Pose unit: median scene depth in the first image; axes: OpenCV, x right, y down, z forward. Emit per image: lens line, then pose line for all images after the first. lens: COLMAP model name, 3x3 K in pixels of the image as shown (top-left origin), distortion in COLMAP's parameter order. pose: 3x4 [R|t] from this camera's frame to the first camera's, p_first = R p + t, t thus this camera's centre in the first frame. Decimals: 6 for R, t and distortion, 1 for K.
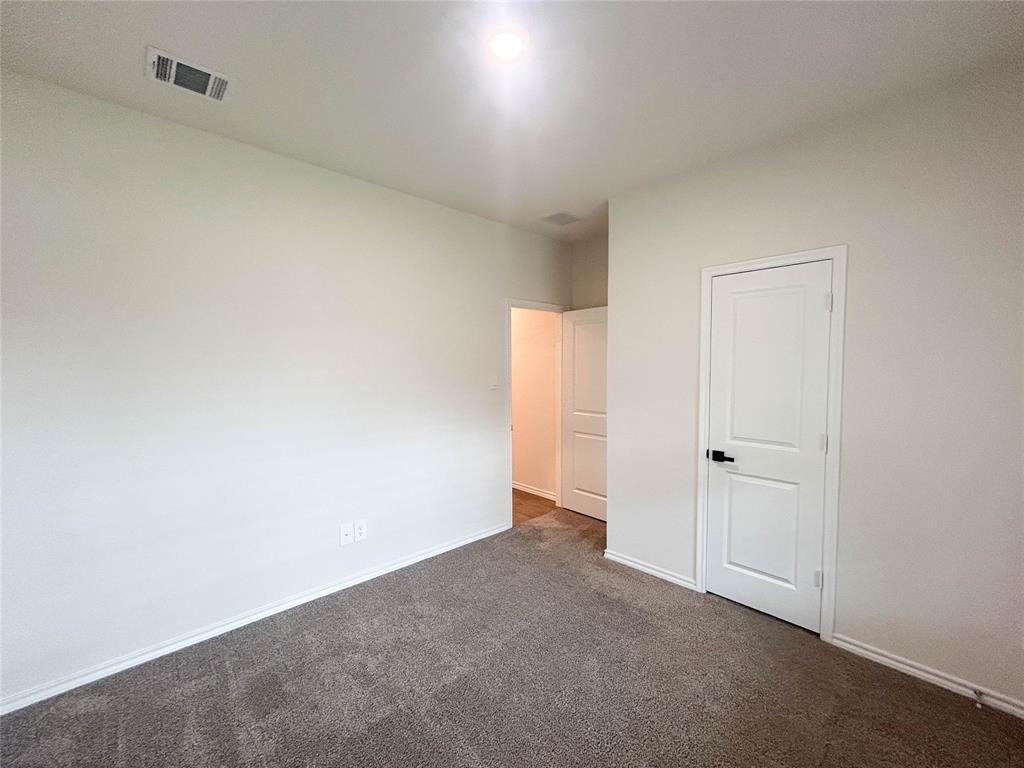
lens RADIAL K [[417.6, 0, 512.0], [0, 417.6, 384.0], [0, 0, 1]] dist [0.010646, -0.002495]
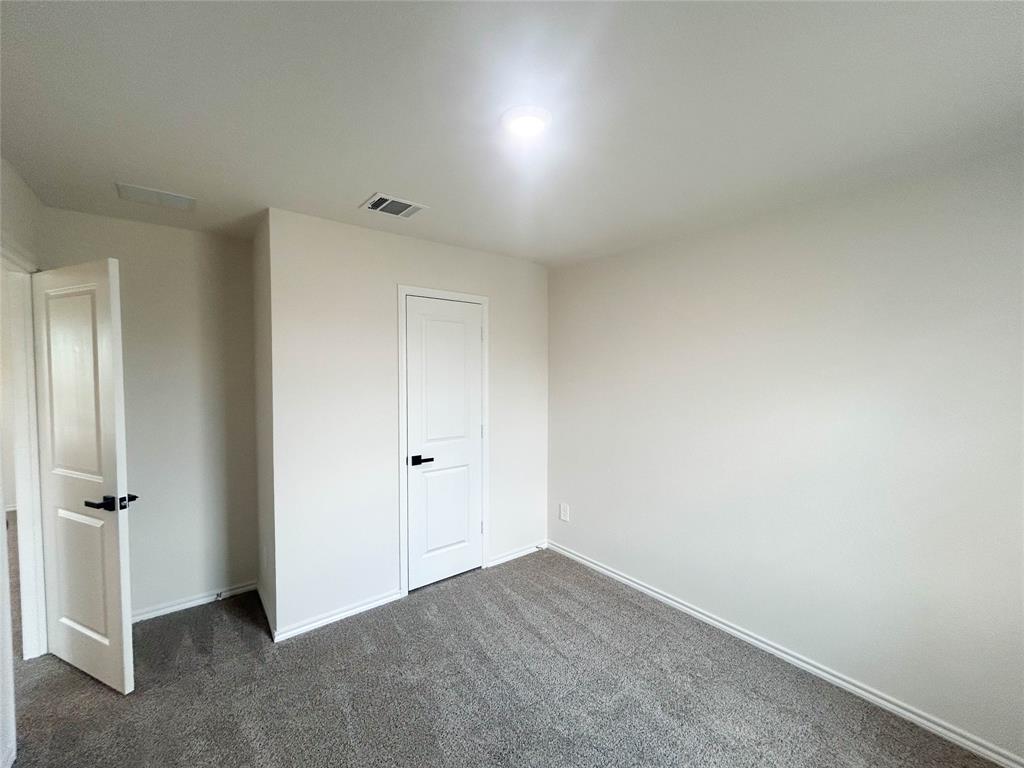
lens RADIAL K [[417.6, 0, 512.0], [0, 417.6, 384.0], [0, 0, 1]] dist [0.010646, -0.002495]
pose [[0.102758, -0.015095, 0.994592, -0.573090], [0.045581, 0.998906, 0.010451, -0.027614], [-0.993661, 0.044260, 0.103334, 0.635582]]
